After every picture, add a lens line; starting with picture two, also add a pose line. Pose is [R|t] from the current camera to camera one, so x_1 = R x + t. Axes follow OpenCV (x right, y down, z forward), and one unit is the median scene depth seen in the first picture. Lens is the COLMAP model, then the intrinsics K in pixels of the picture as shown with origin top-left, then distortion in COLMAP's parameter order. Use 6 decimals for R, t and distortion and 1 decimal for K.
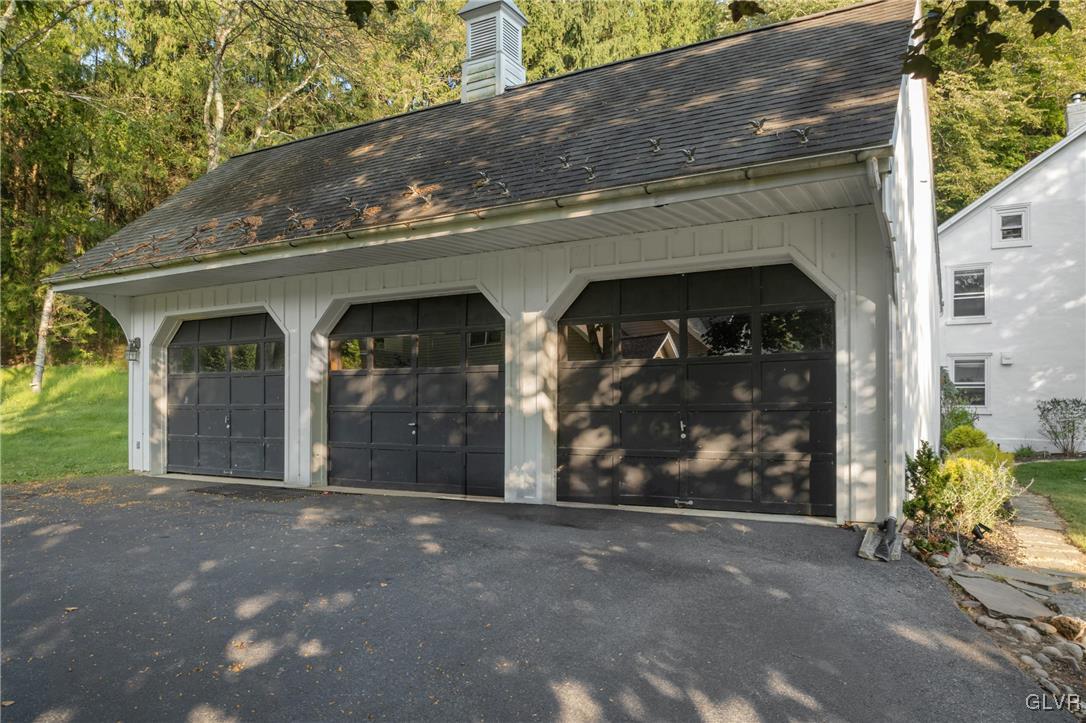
lens RADIAL K [[745.4, 0, 543.0], [0, 745.4, 361.5], [0, 0, 1]] dist [0.052551, -0.000825]
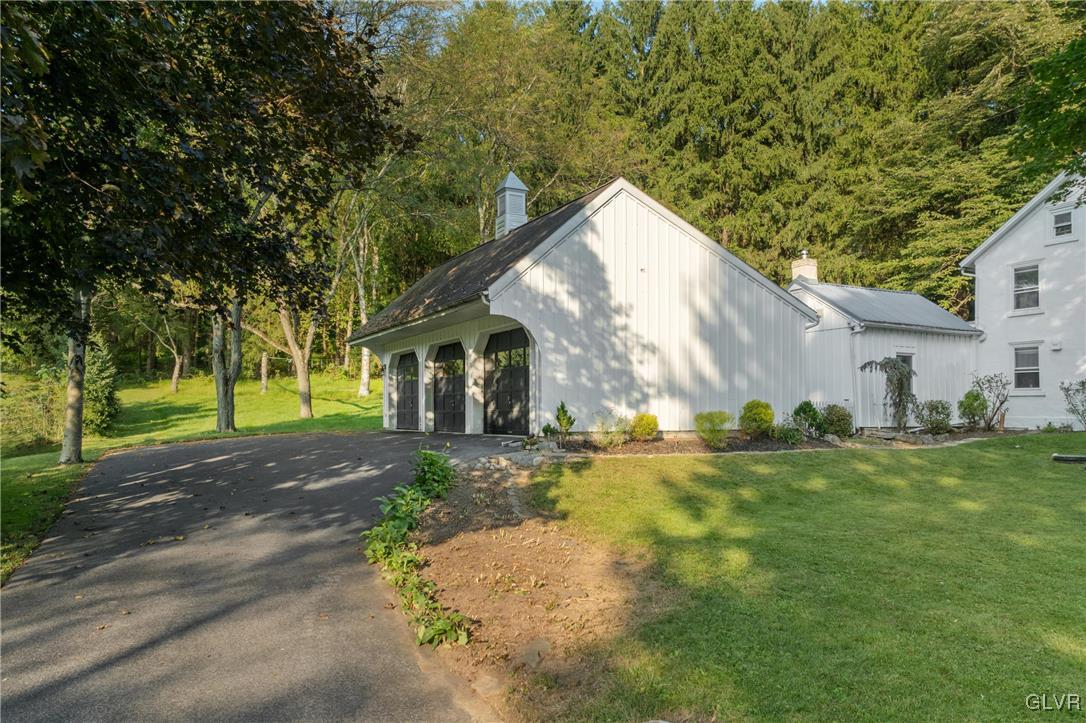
lens RADIAL K [[745.4, 0, 543.0], [0, 745.4, 361.5], [0, 0, 1]] dist [0.052551, -0.000825]
pose [[0.862059, -0.041587, -0.505099, 0.883200], [0.041637, 0.999070, -0.011196, 0.002251], [0.505095, -0.011379, 0.862989, -0.558408]]
